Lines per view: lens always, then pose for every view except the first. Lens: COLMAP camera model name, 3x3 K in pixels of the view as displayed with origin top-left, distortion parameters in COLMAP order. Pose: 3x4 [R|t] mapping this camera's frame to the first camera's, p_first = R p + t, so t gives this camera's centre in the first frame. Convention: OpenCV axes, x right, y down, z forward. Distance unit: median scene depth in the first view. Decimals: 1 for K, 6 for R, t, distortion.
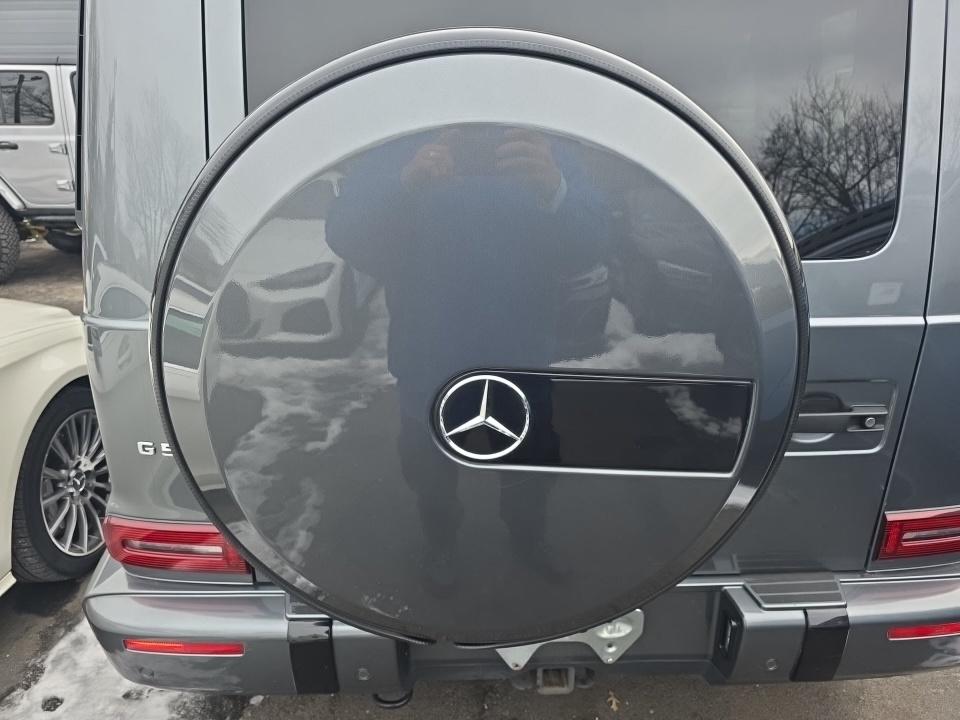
lens RADIAL K [[647.8, 0, 496.1], [0, 647.8, 360.8], [0, 0, 1]] dist [-0.005575, -0.008286]
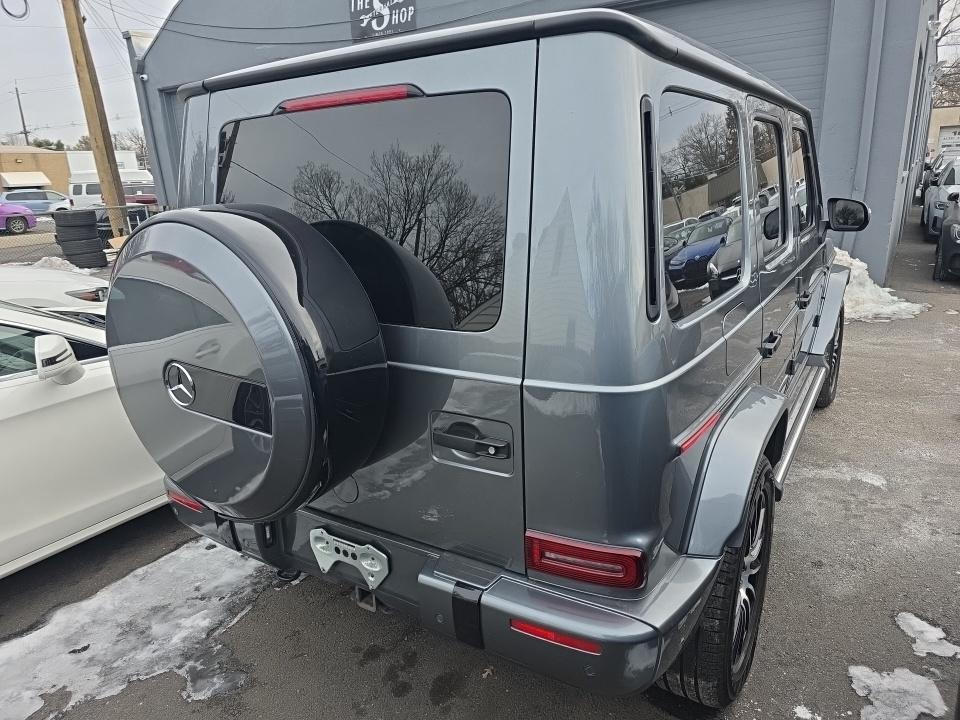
lens RADIAL K [[649.4, 0, 477.9], [0, 649.4, 349.1], [0, 0, 1]] dist [0.002224, -0.002492]
pose [[0.835351, 0.111735, -0.538241, 1.019137], [-0.149395, 0.988418, -0.026673, -0.061827], [0.529027, 0.102692, 0.842369, -0.158118]]
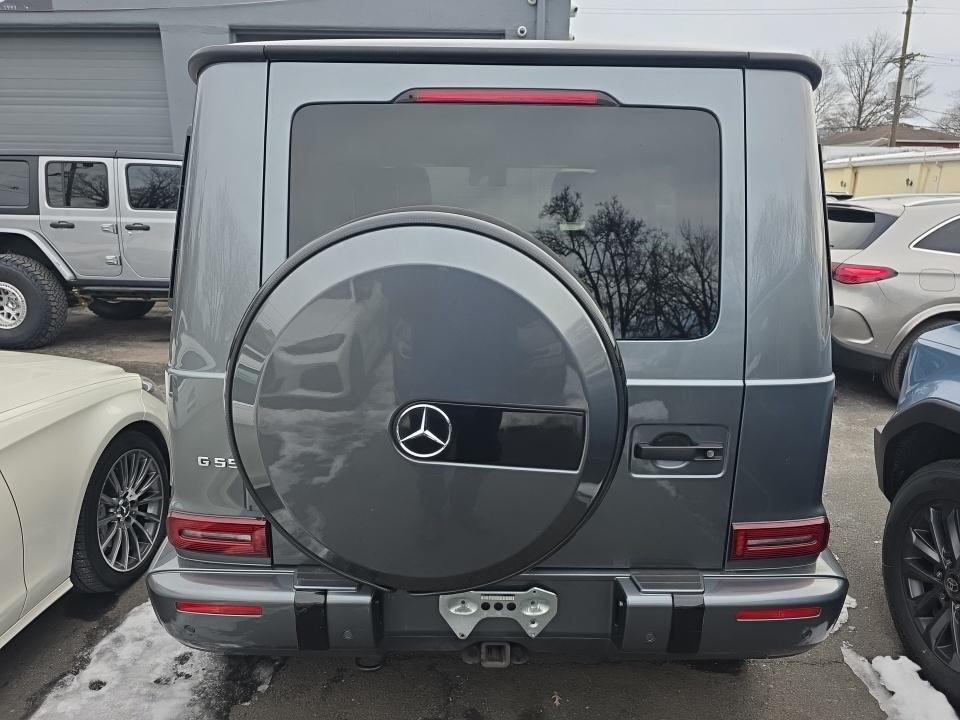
lens RADIAL K [[647.8, 0, 496.1], [0, 647.8, 360.8], [0, 0, 1]] dist [-0.005575, -0.008286]
pose [[0.999616, 0.020093, -0.019088, 0.104644], [-0.022070, 0.993714, -0.109748, 0.046647], [0.016763, 0.110127, 0.993776, -0.356633]]
